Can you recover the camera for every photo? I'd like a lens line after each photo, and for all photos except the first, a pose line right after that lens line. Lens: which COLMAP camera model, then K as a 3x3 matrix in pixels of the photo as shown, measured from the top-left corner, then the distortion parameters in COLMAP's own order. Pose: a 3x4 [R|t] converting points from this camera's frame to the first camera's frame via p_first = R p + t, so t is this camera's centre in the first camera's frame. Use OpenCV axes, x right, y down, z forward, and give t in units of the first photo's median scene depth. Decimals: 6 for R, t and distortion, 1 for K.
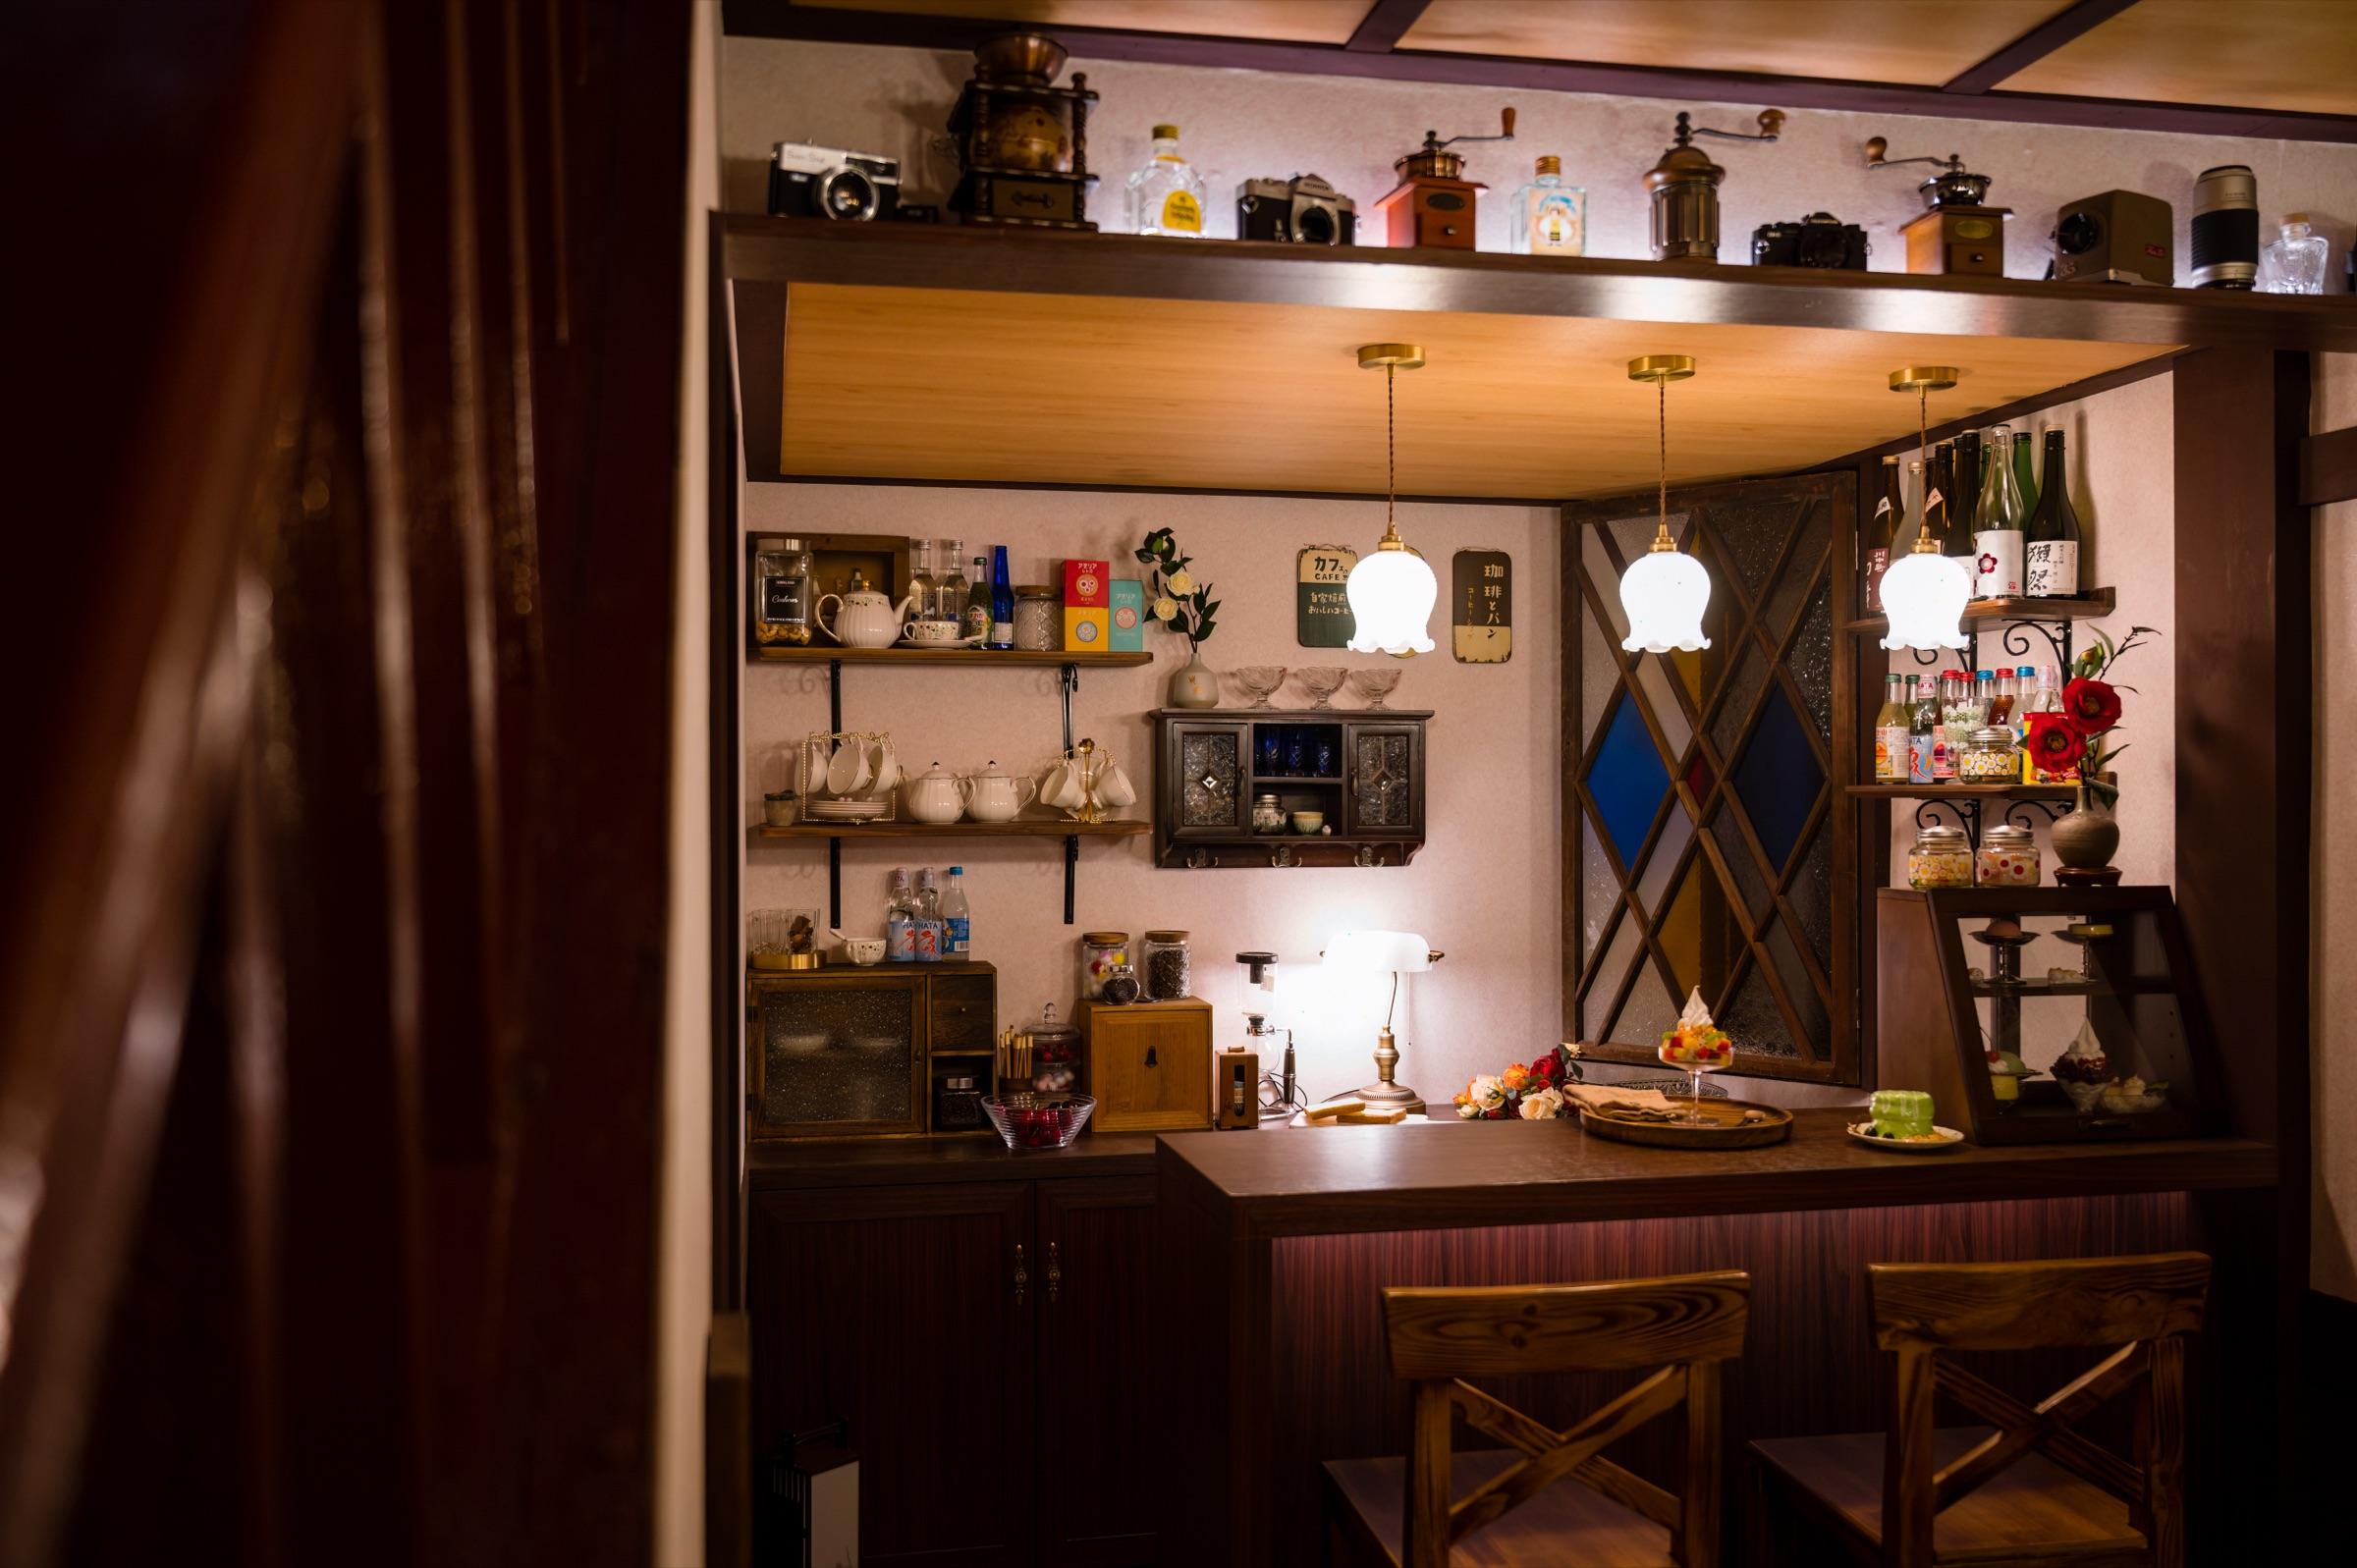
lens RADIAL K [[1981.0, 0, 1177.7], [0, 1981.0, 786.3], [0, 0, 1]] dist [0.014997, -0.013777]
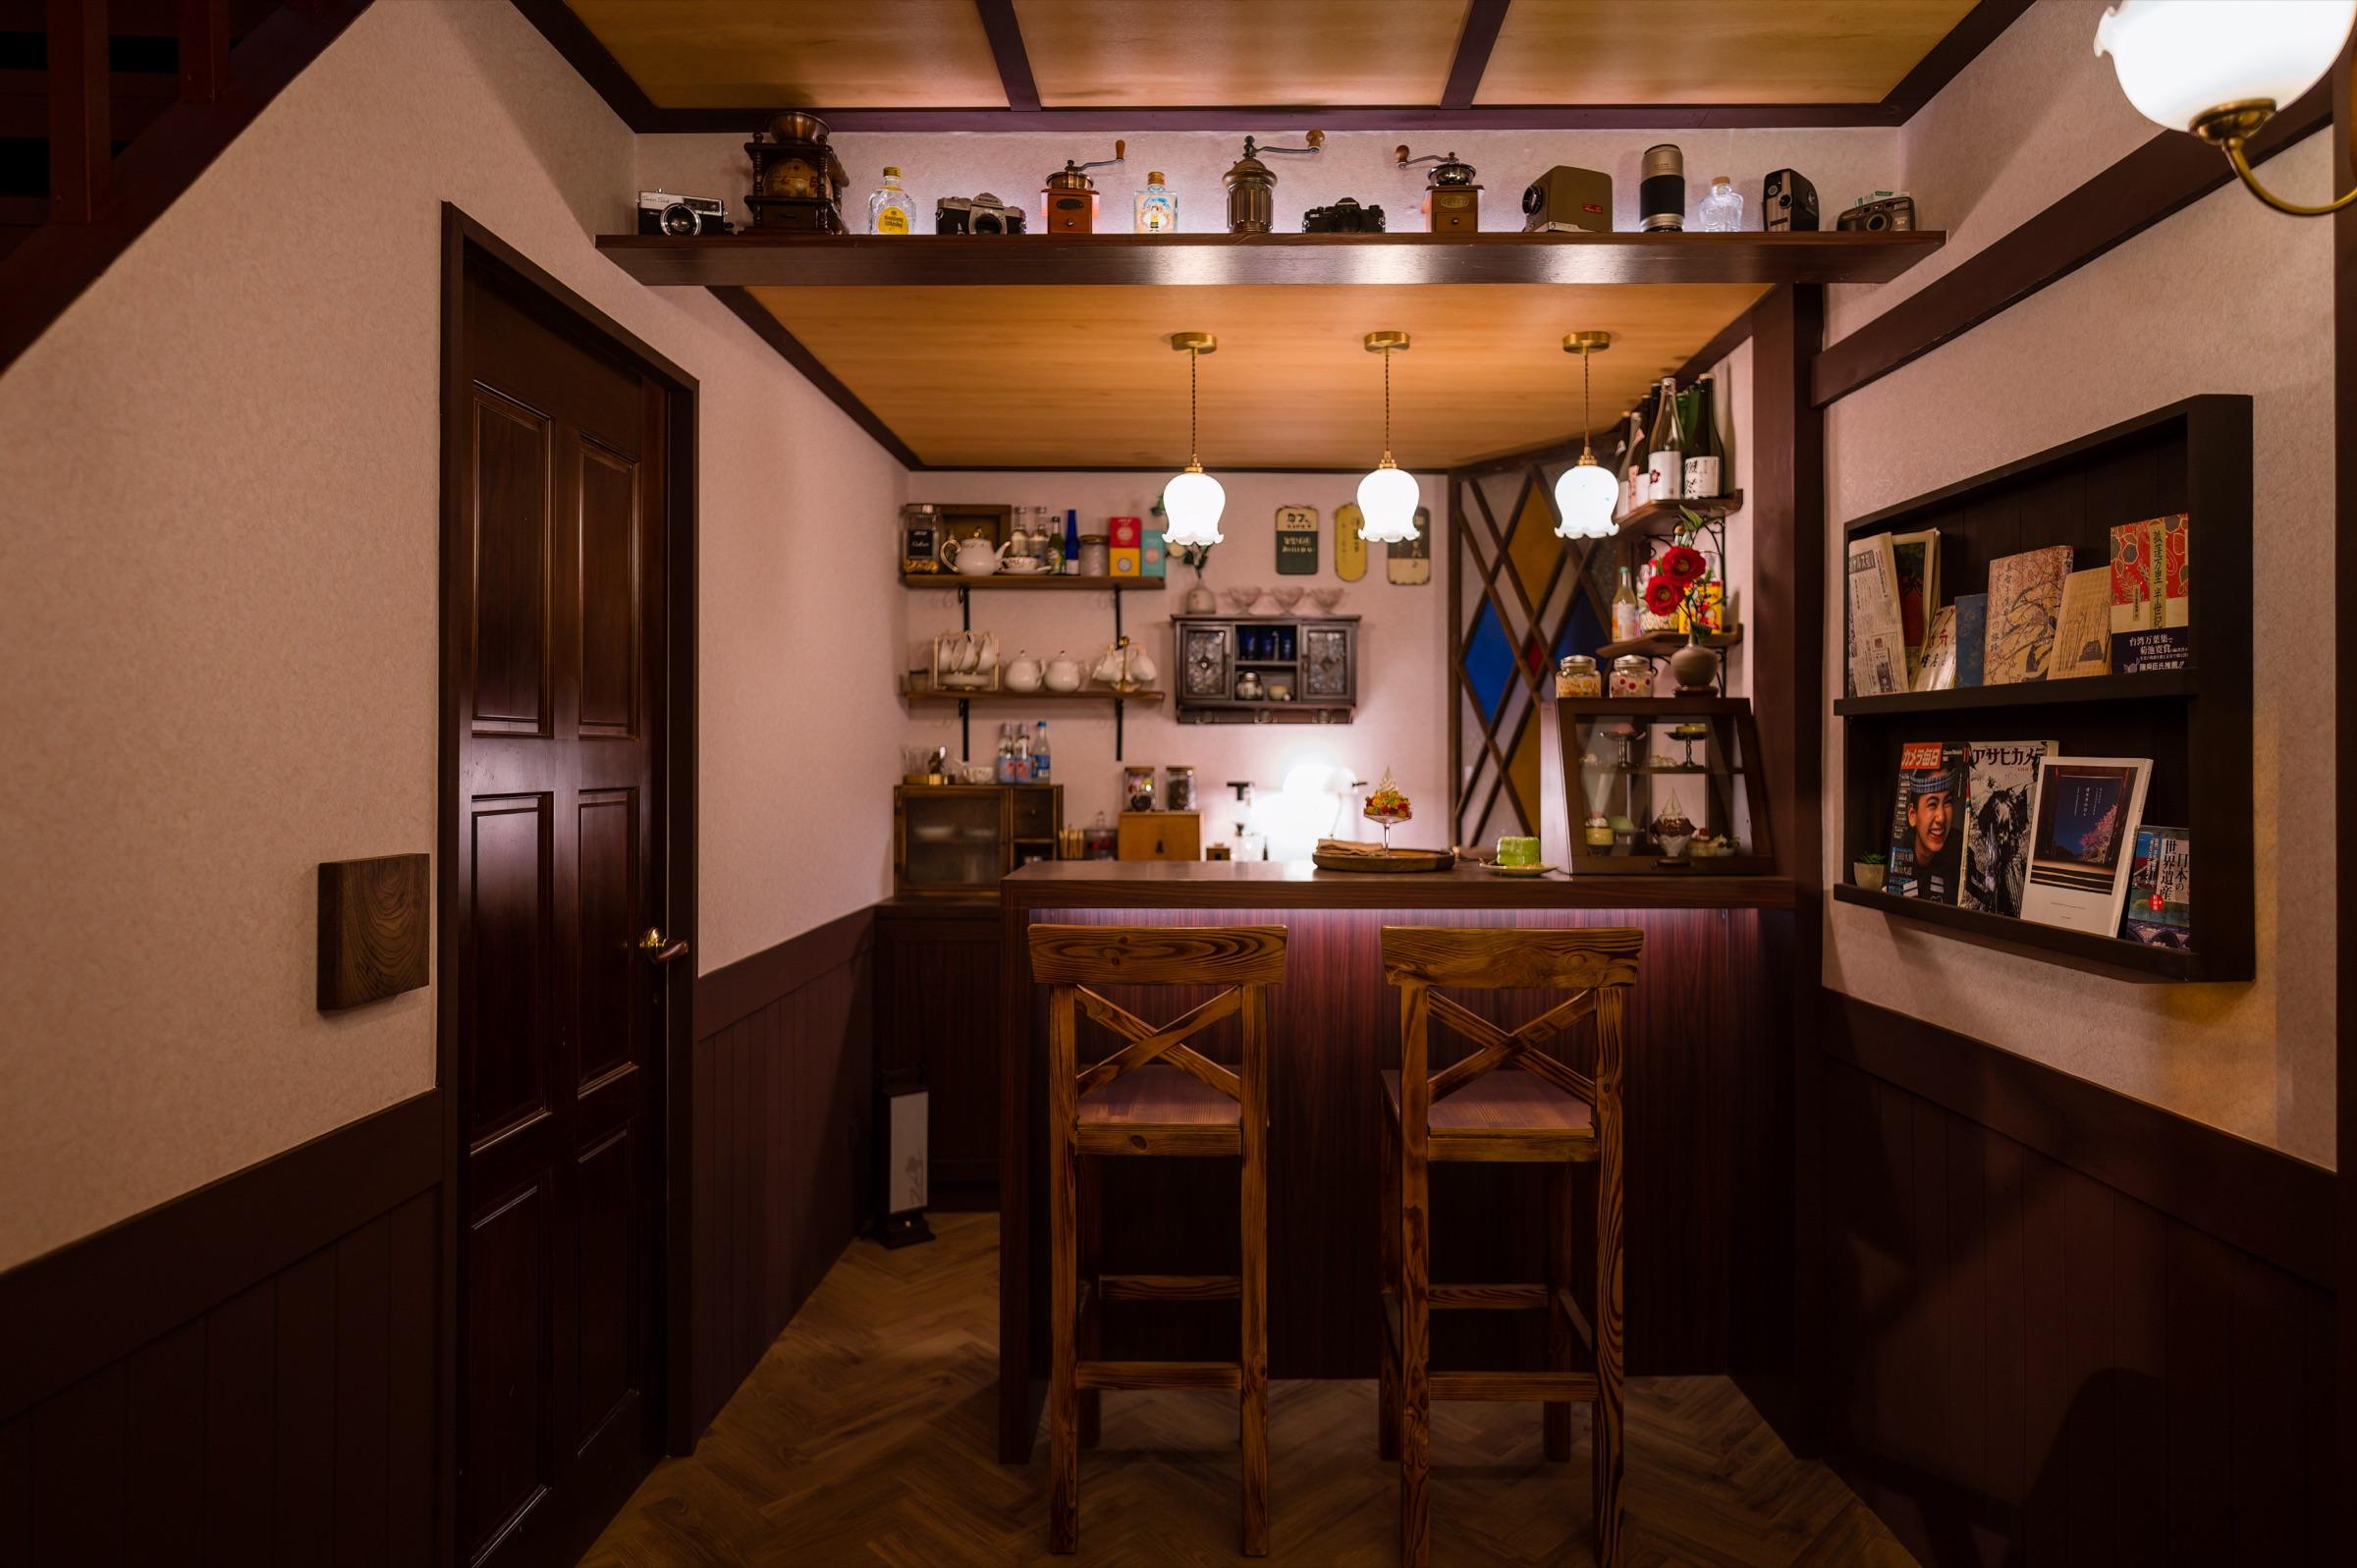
lens RADIAL K [[1360.3, 0, 1200.5], [0, 1360.3, 734.3], [0, 0, 1]] dist [0.005547, 0.001904]
pose [[0.979252, 0.002099, -0.202638, 0.293128], [-0.003609, 0.999968, -0.007087, 0.076909], [0.202616, 0.007671, 0.979228, 0.004631]]
